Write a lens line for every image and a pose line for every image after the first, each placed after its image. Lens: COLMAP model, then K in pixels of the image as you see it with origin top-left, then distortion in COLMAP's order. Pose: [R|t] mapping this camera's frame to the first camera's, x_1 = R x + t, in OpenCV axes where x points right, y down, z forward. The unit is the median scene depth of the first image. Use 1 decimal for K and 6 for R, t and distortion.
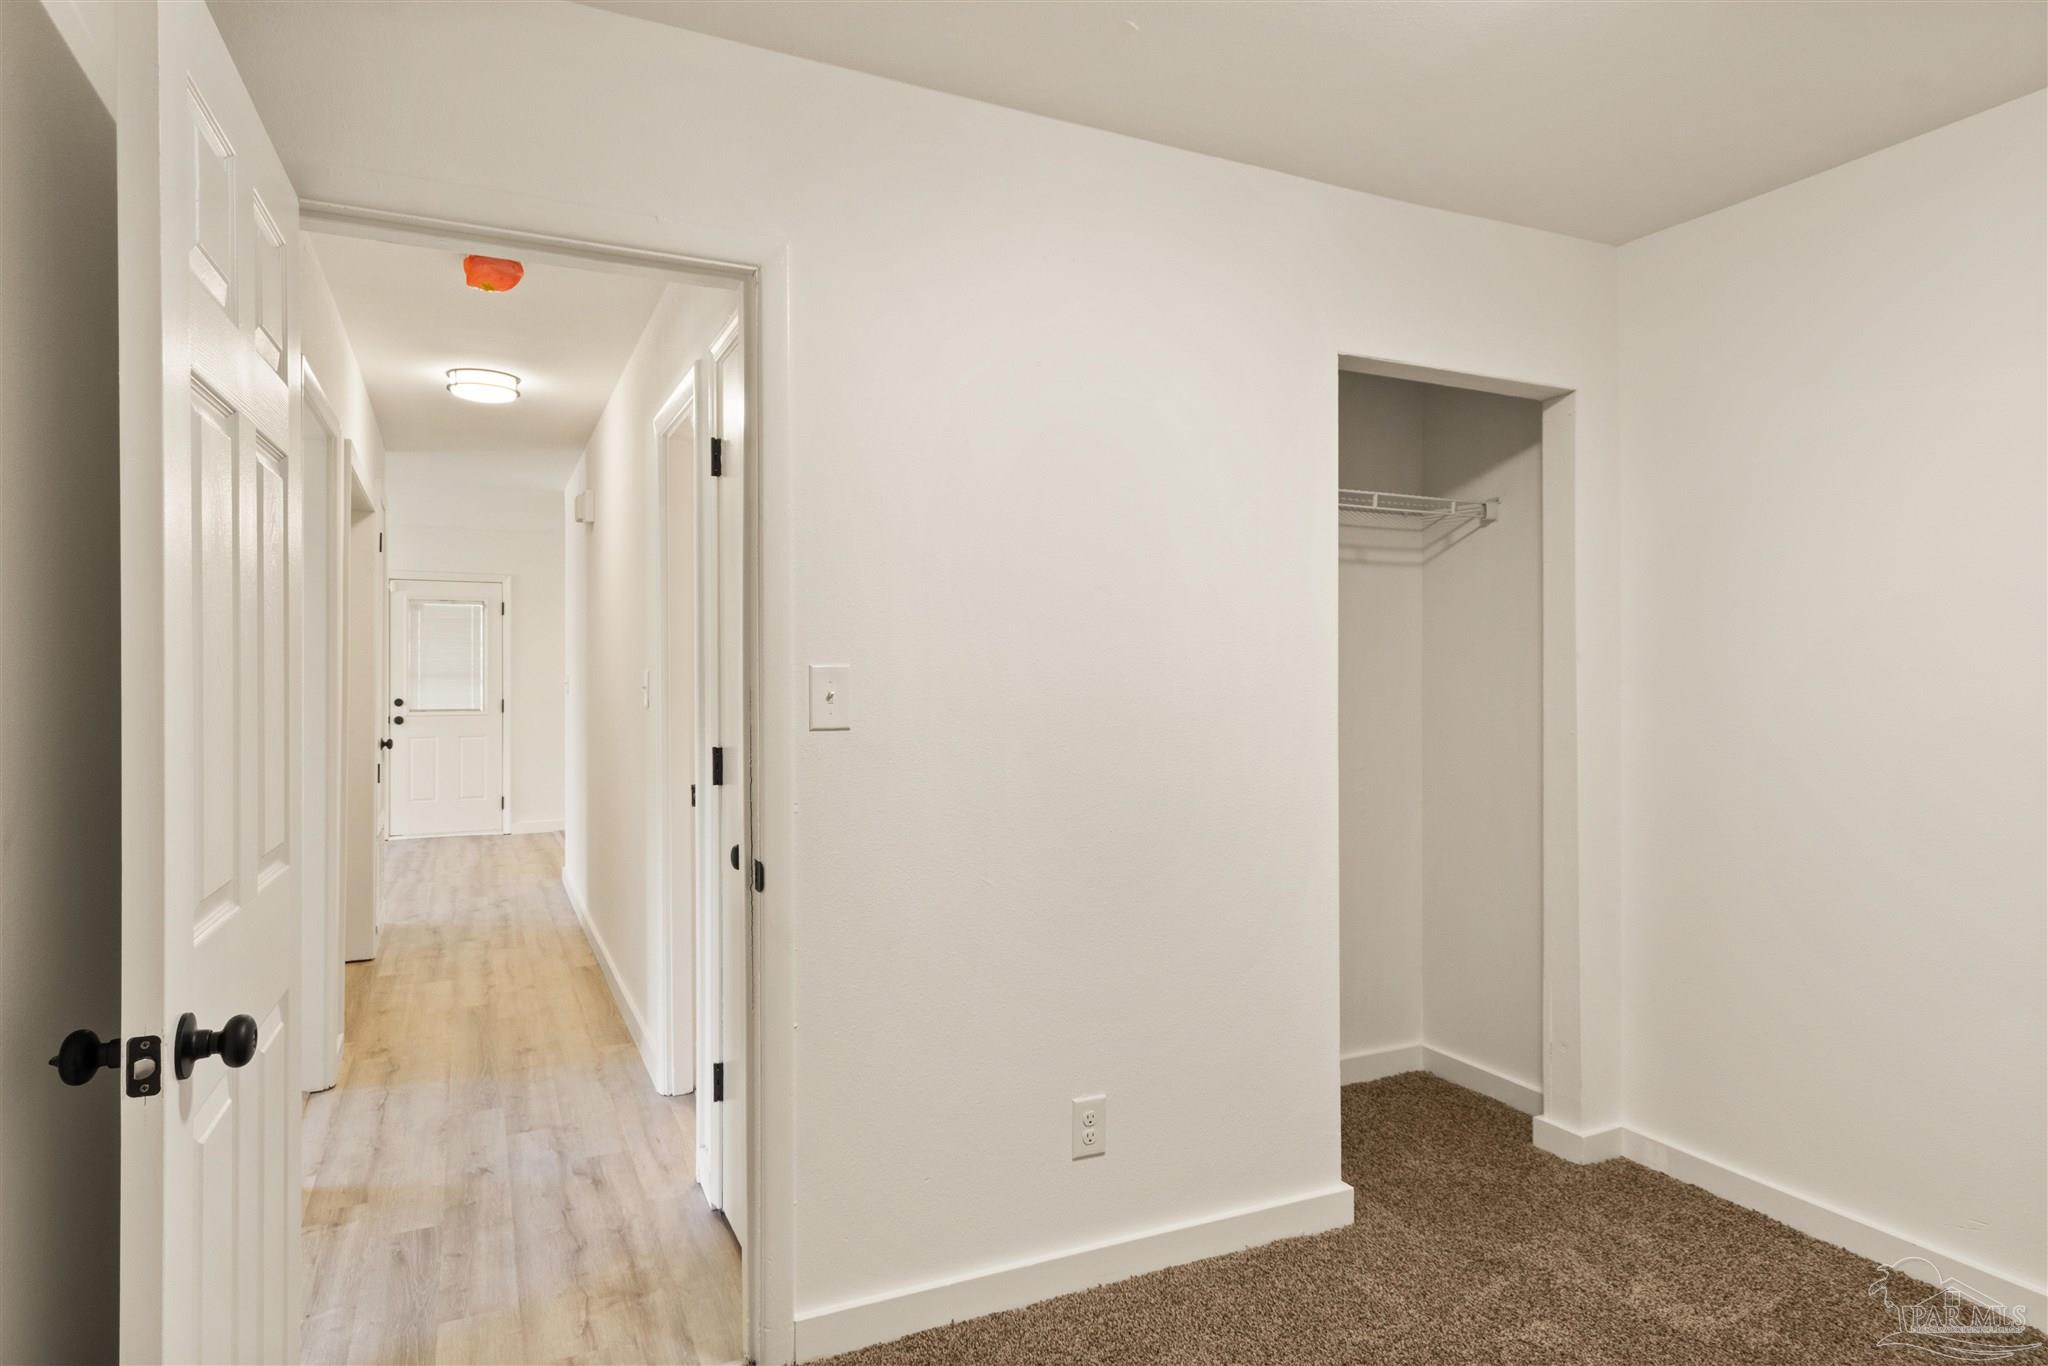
lens RADIAL K [[1167.5, 0, 1023.3], [0, 1167.5, 683.4], [0, 0, 1]] dist [-0.007494, -0.000524]
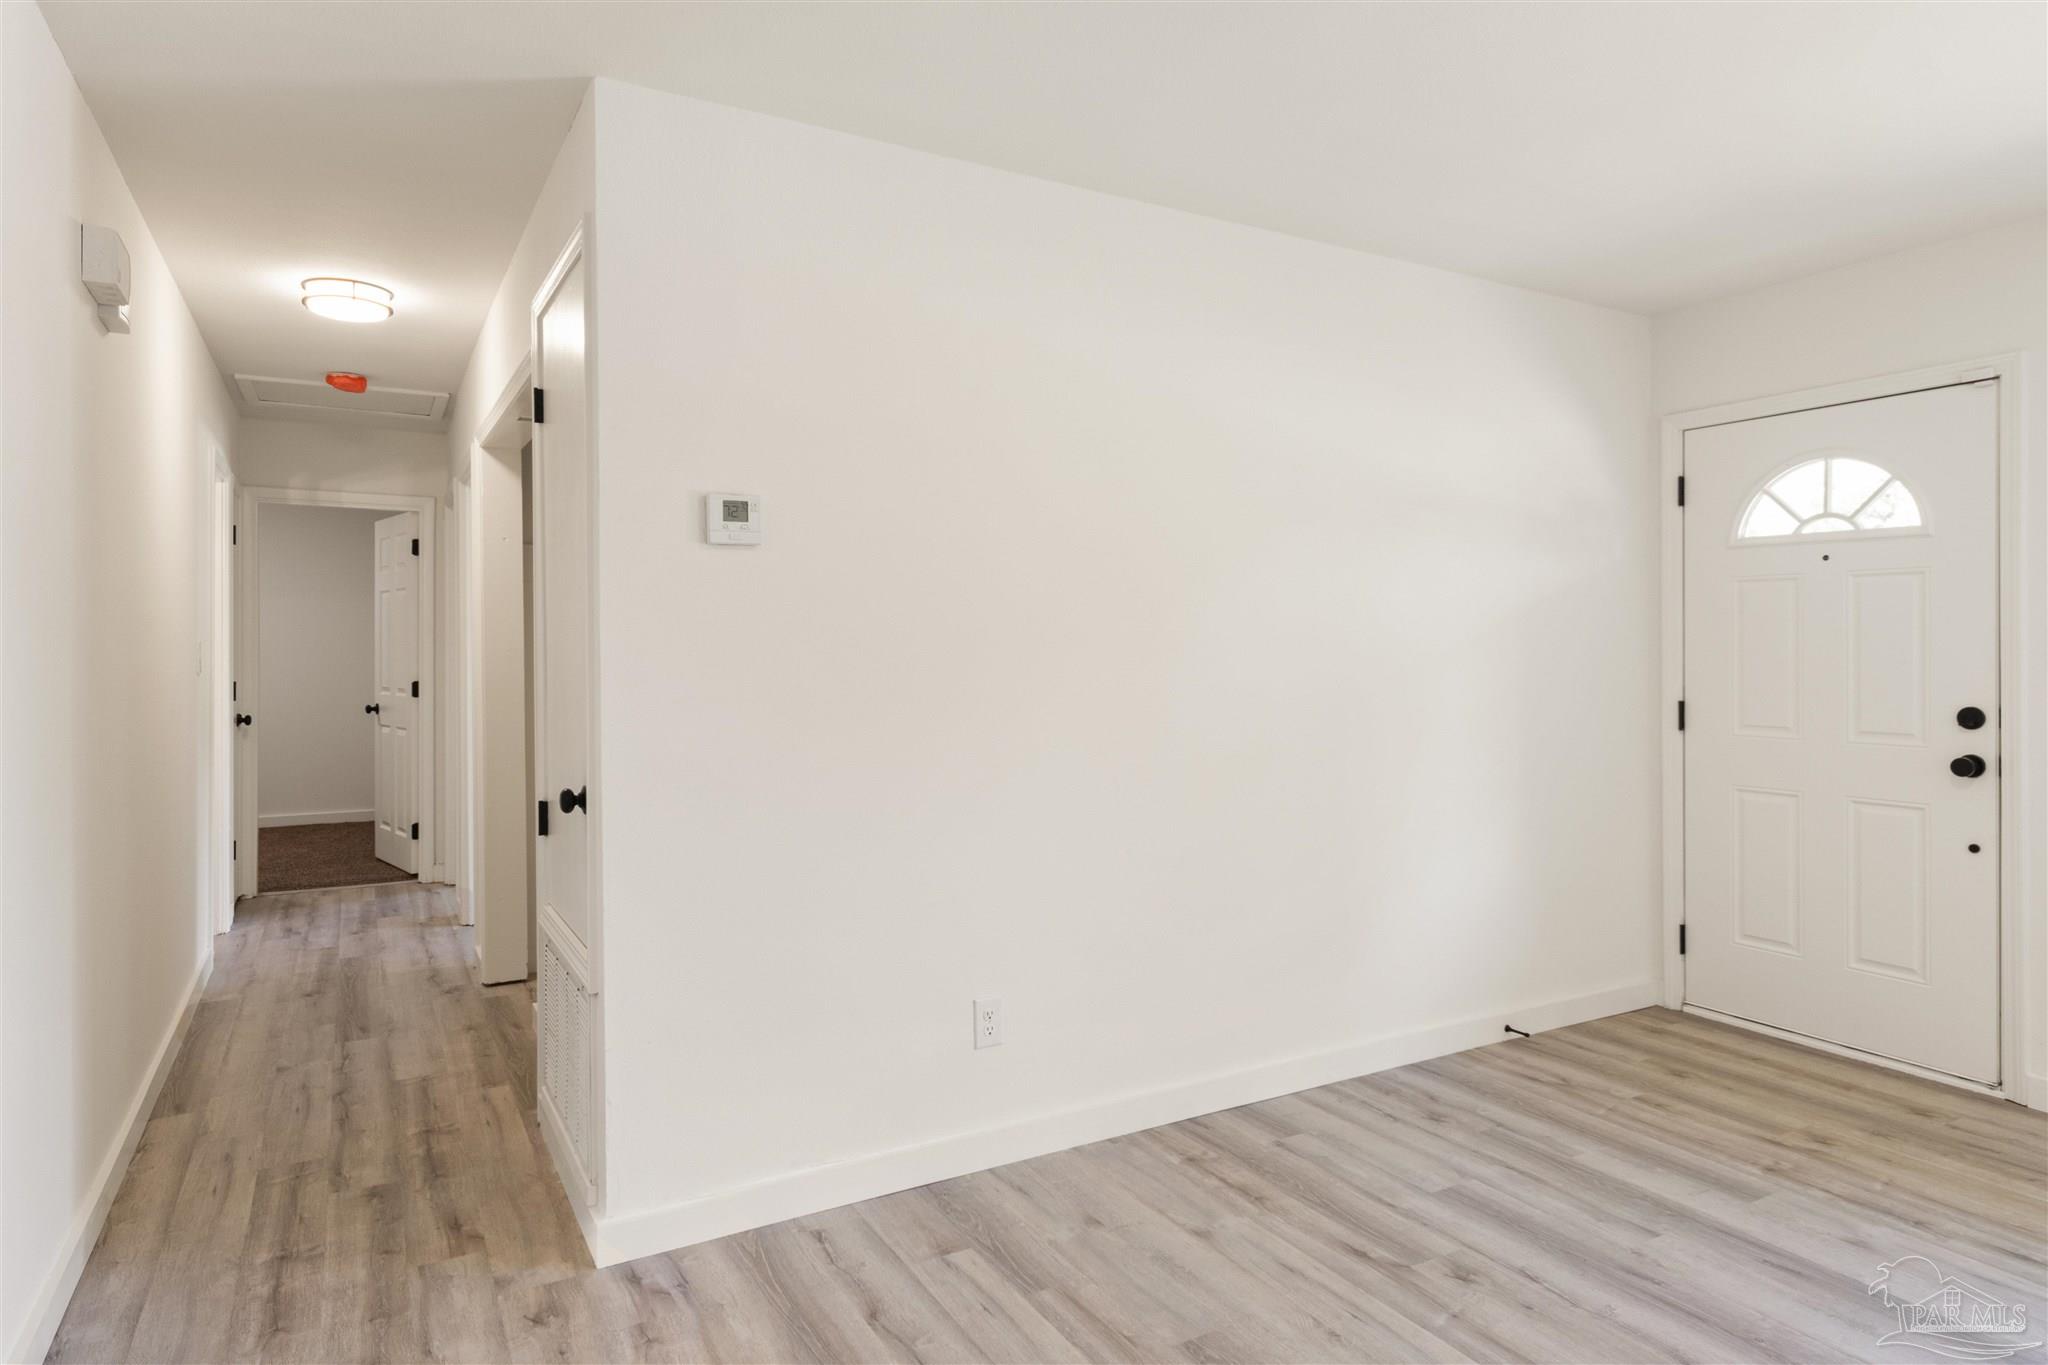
lens RADIAL K [[1167.5, 0, 1025.3], [0, 1167.5, 680.1], [0, 0, 1]] dist [-0.007494, -0.000524]
pose [[-0.996767, 0.011054, -0.079583, -0.883670], [0.008712, 0.999521, 0.029710, -0.001409], [0.079873, 0.028921, -0.996385, 1.865585]]
